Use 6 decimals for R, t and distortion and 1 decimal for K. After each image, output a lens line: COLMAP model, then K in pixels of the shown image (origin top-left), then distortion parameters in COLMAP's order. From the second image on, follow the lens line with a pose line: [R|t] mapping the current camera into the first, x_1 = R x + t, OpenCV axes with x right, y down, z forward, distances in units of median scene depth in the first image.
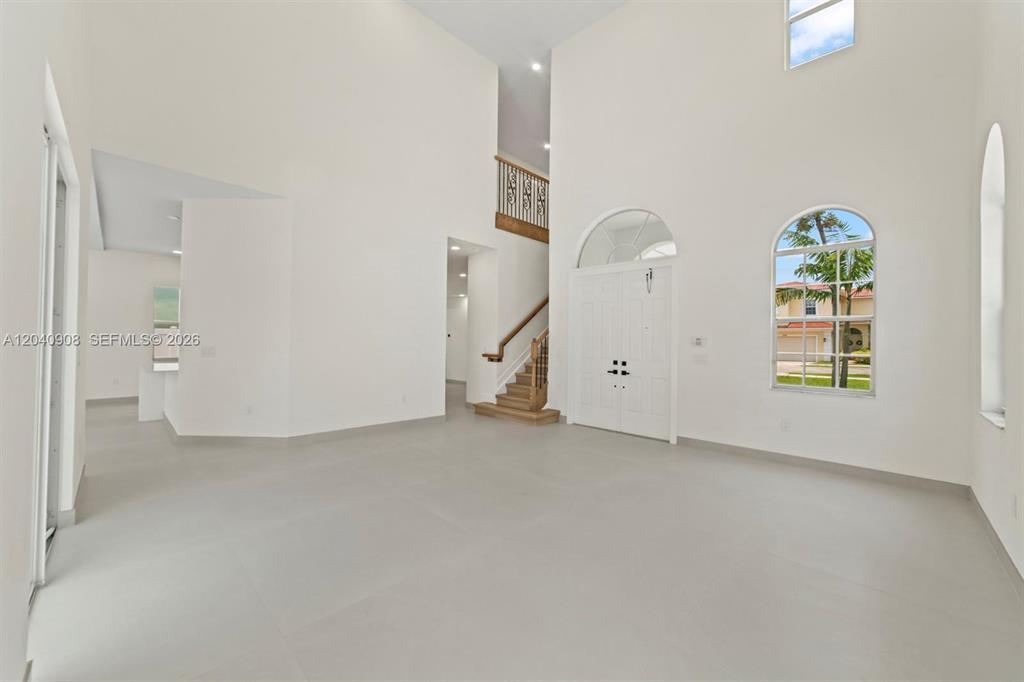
lens RADIAL K [[389.3, 0, 510.3], [0, 389.3, 335.7], [0, 0, 1]] dist [-0.000820, 0.000029]
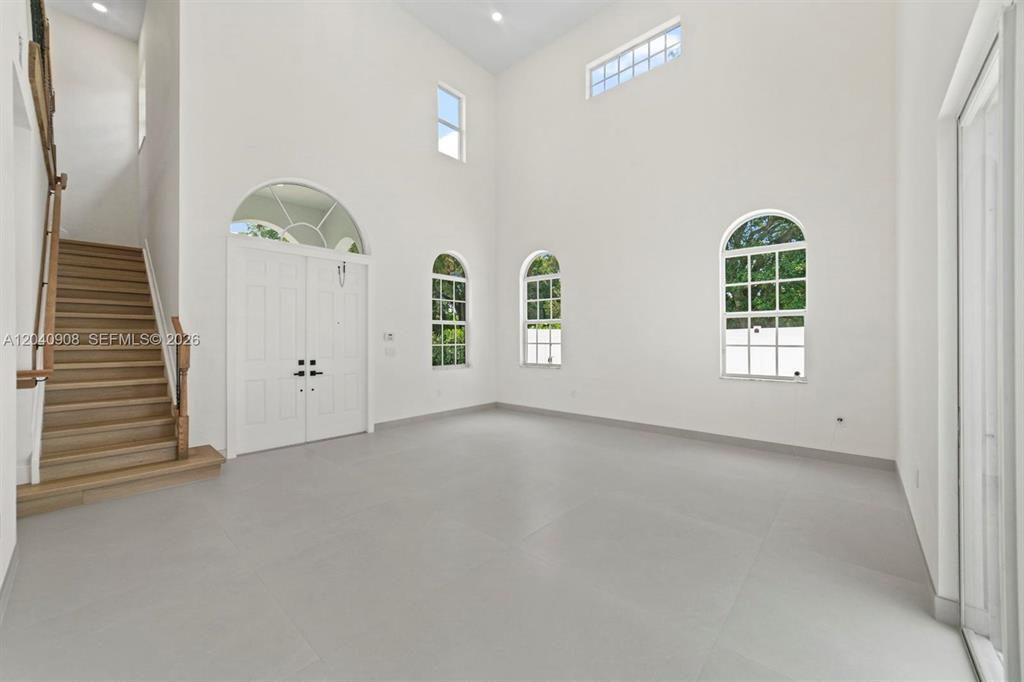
lens RADIAL K [[389.3, 0, 510.3], [0, 389.3, 339.7], [0, 0, 1]] dist [-0.000820, 0.000029]
pose [[-0.036678, -0.006368, 0.999307, -0.598638], [-0.001337, 0.999979, 0.006323, 0.013920], [-0.999326, -0.001104, -0.036686, 0.590706]]
